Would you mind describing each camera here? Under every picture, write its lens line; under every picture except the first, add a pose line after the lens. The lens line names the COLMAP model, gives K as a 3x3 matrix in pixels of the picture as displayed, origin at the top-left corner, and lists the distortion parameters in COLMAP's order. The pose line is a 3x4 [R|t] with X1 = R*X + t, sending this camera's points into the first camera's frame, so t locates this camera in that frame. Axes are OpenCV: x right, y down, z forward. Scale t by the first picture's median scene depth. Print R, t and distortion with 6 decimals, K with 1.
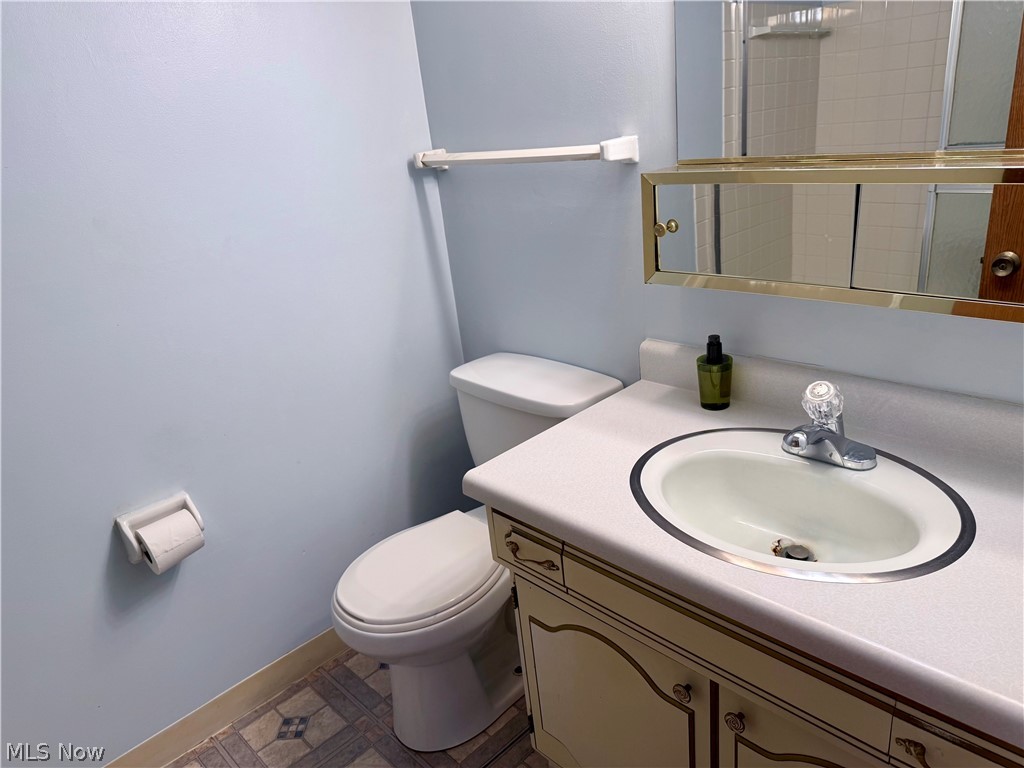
lens RADIAL K [[721.2, 0, 513.2], [0, 721.2, 384.8], [0, 0, 1]] dist [-0.000460, -0.001366]
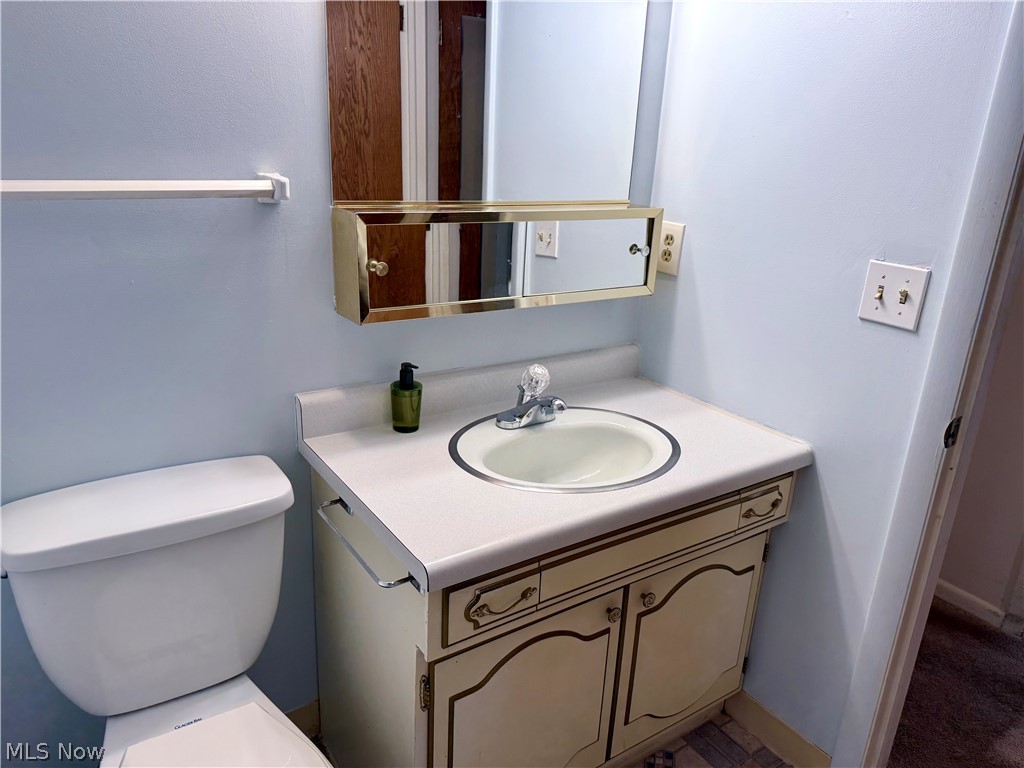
lens RADIAL K [[721.2, 0, 513.1], [0, 721.2, 385.2], [0, 0, 1]] dist [-0.000460, -0.001366]
pose [[0.168728, -0.216838, 0.961516, -0.815345], [0.285736, 0.944373, 0.162831, -0.185209], [-0.943338, 0.247265, 0.221300, 0.684720]]
